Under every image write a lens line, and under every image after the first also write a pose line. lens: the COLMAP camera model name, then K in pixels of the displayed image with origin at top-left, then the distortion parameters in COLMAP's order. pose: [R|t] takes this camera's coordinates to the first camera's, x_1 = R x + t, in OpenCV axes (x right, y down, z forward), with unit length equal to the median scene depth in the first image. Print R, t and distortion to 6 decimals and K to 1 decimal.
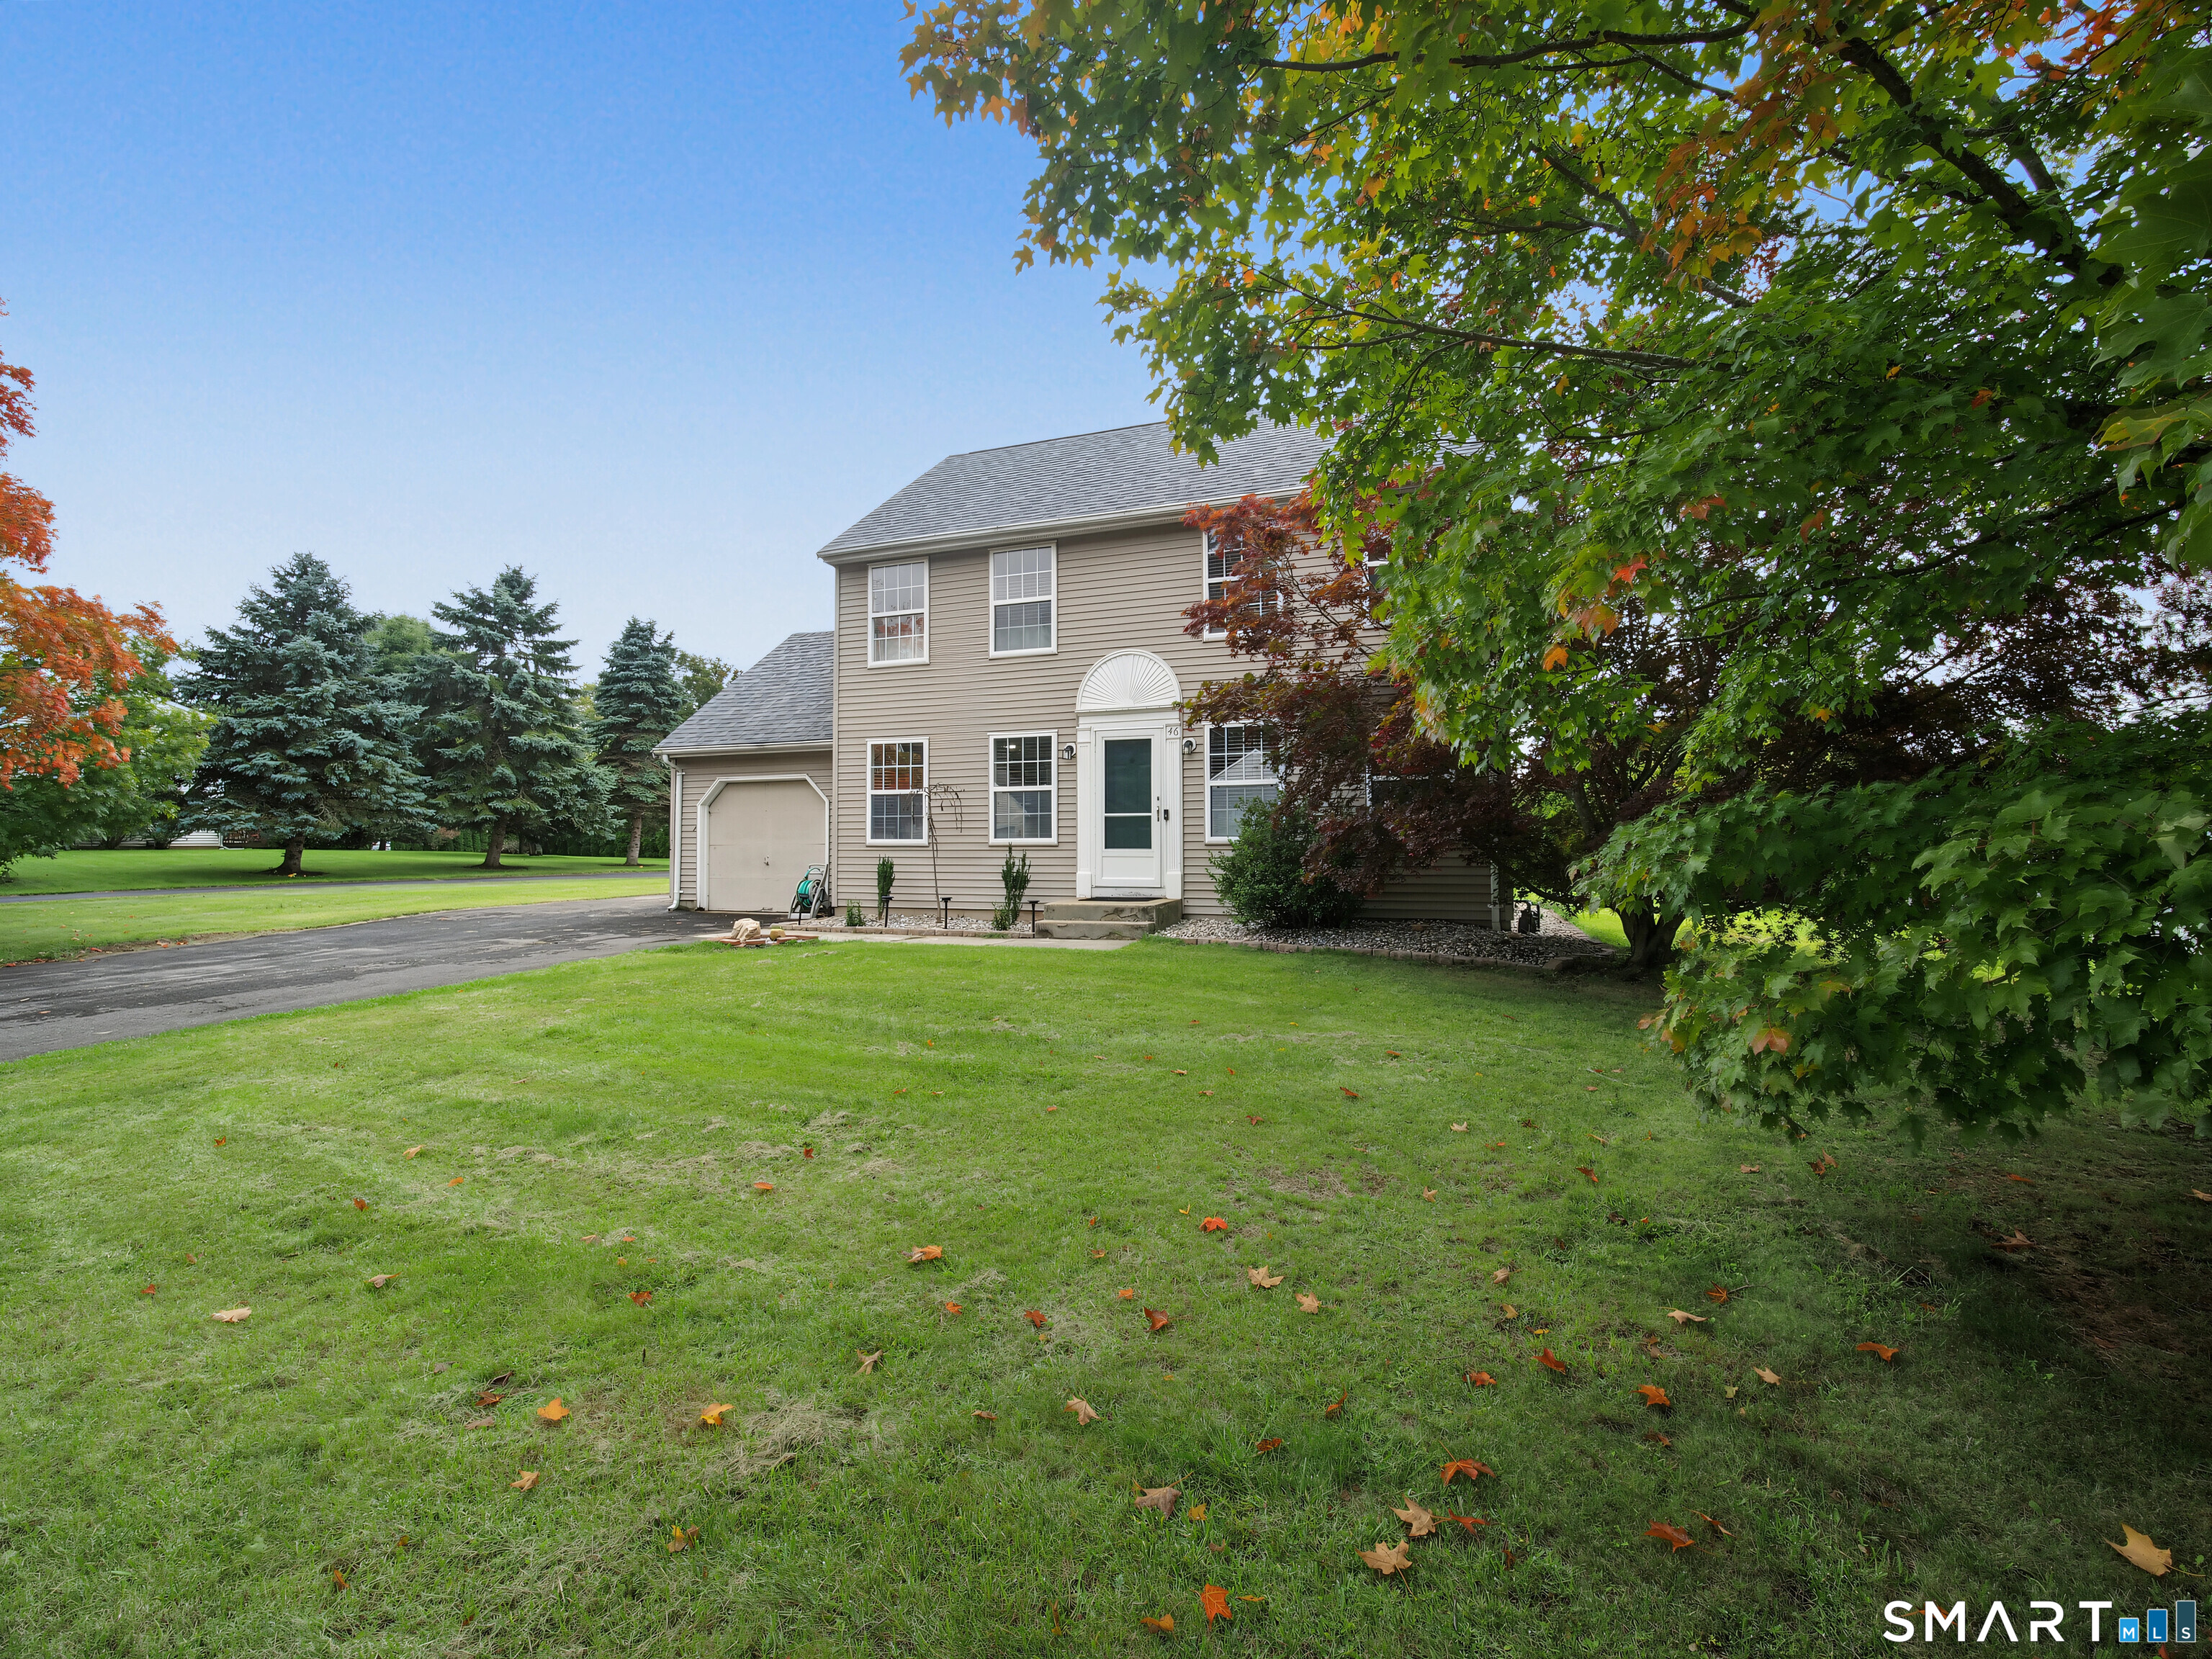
lens RADIAL K [[1002.6, 0, 1119.5], [0, 1002.6, 814.4], [0, 0, 1]] dist [-0.014973, -0.000645]
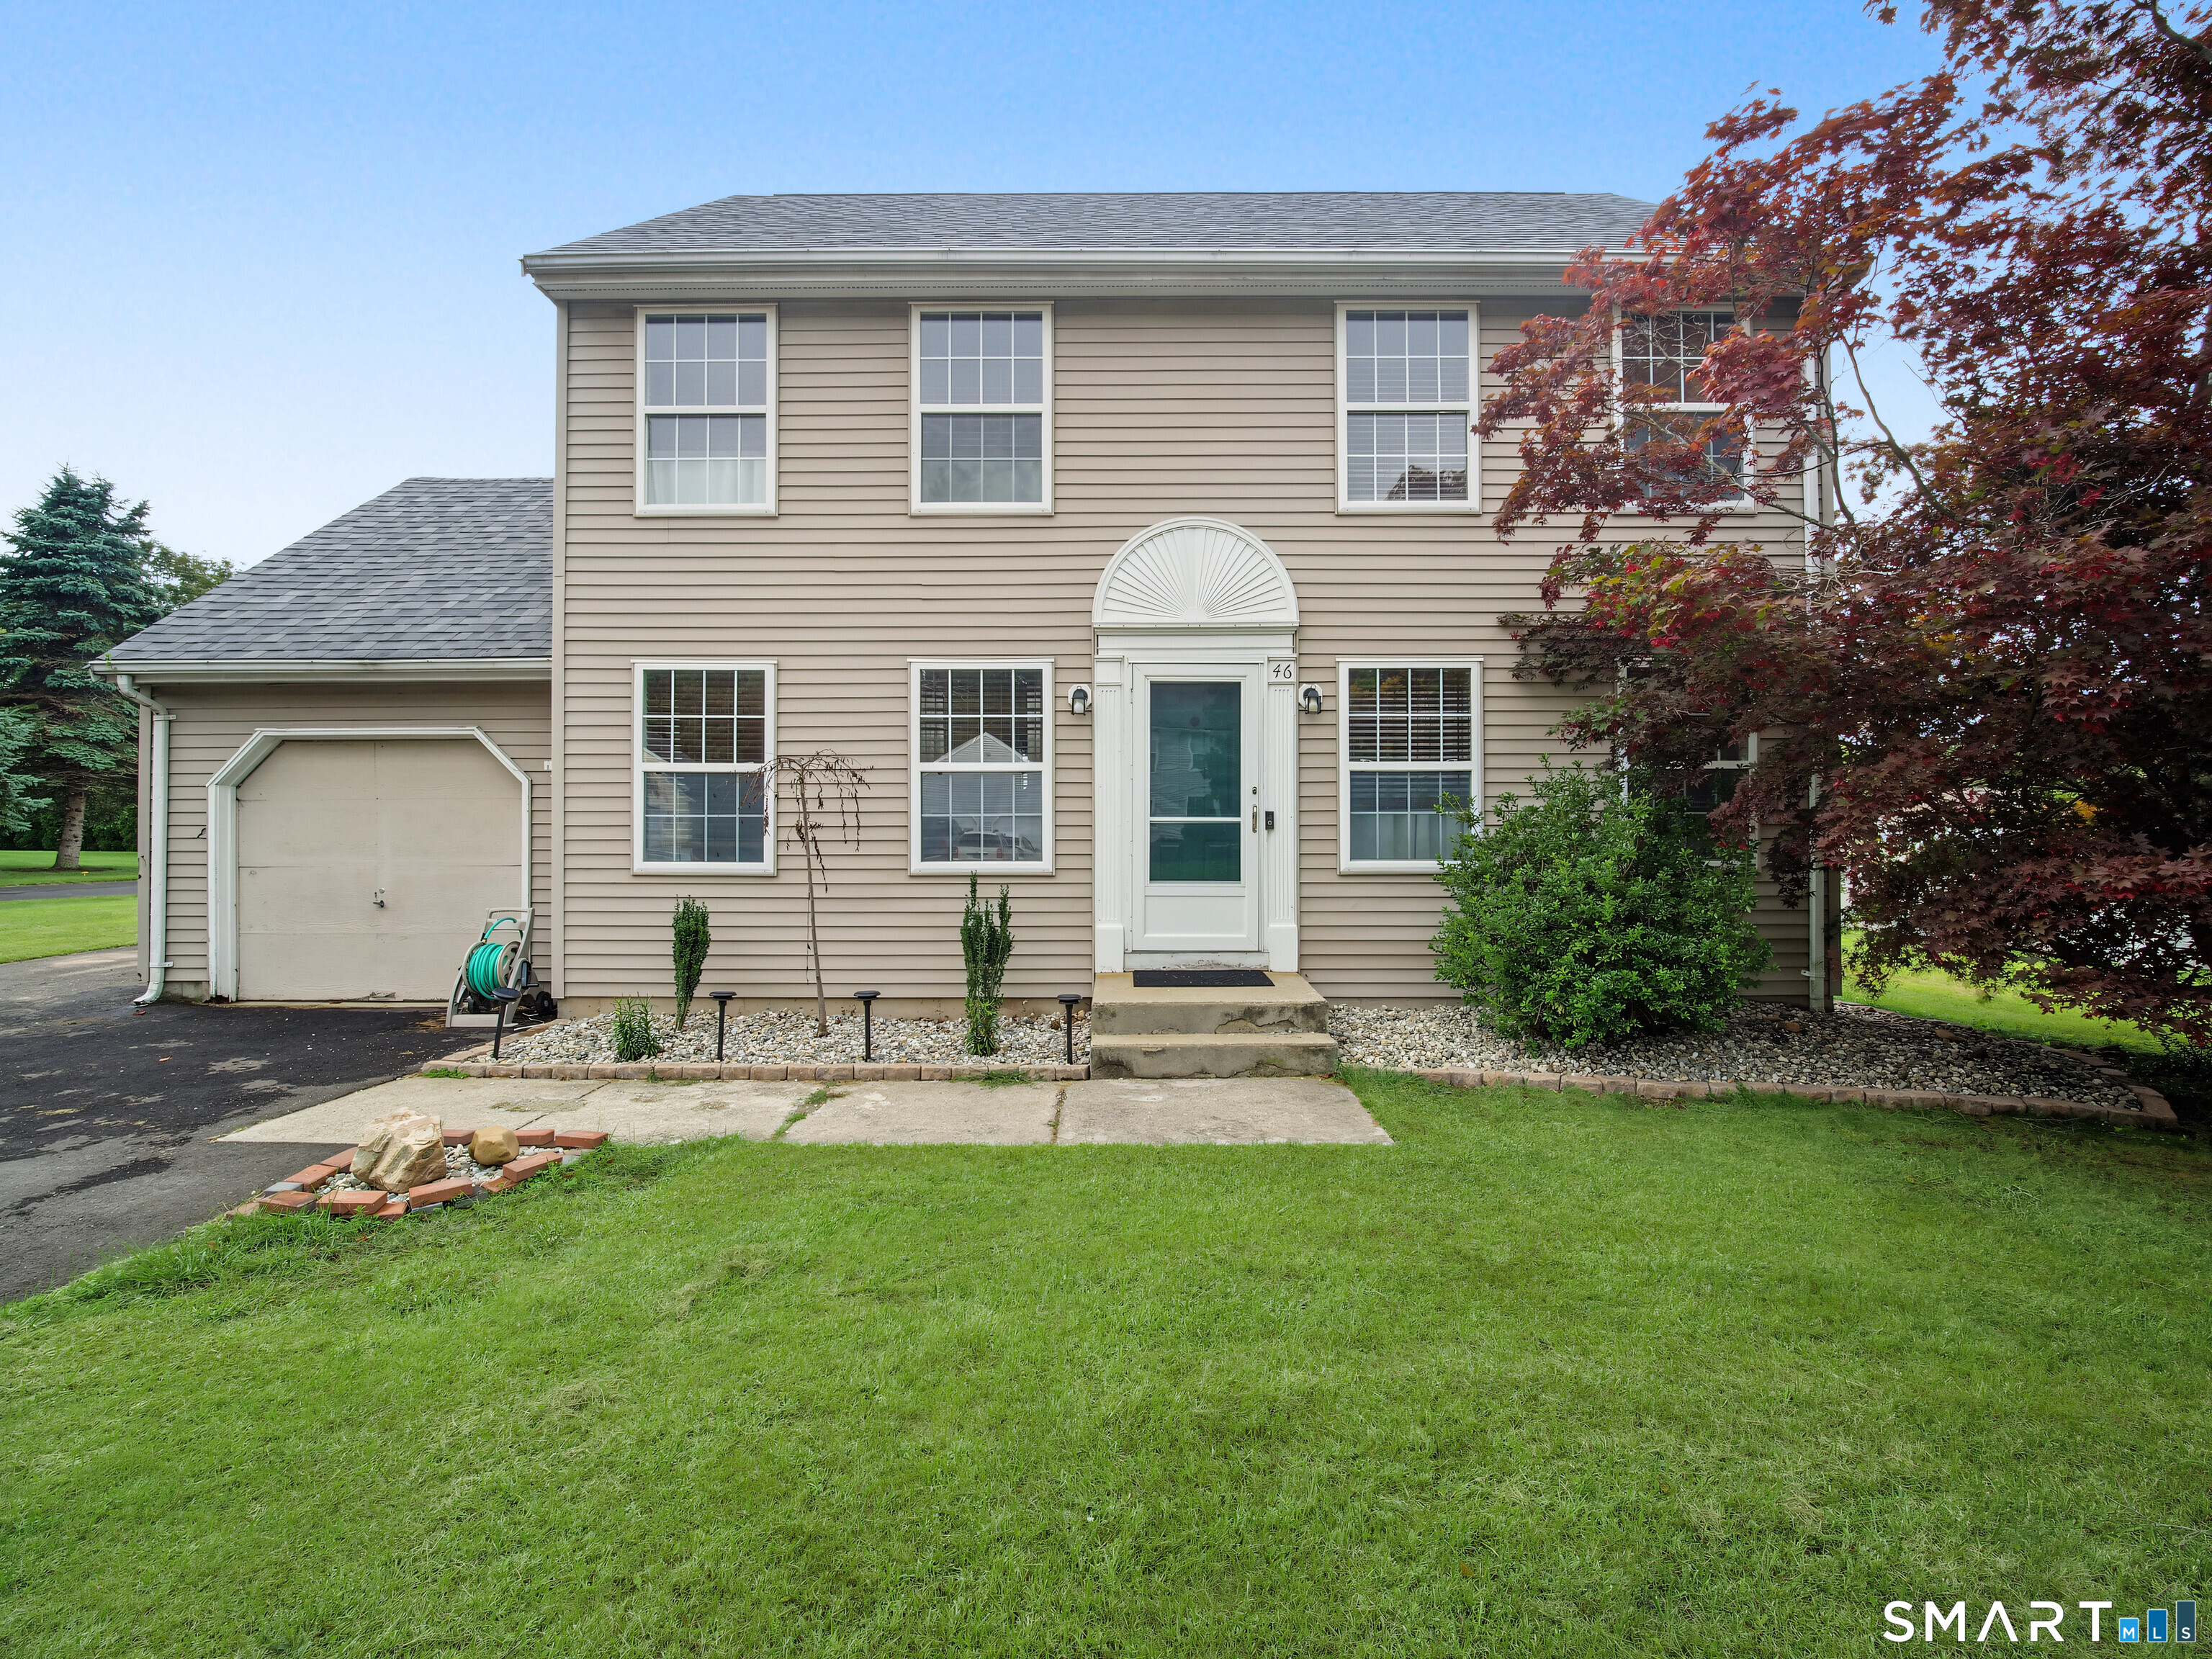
lens RADIAL K [[1002.6, 0, 1119.5], [0, 1002.6, 814.4], [0, 0, 1]] dist [-0.014973, -0.000645]
pose [[0.936952, 0.005519, 0.349414, -0.208763], [-0.013321, 0.999713, 0.019932, -0.012087], [-0.349204, -0.023330, 0.936756, 0.472737]]
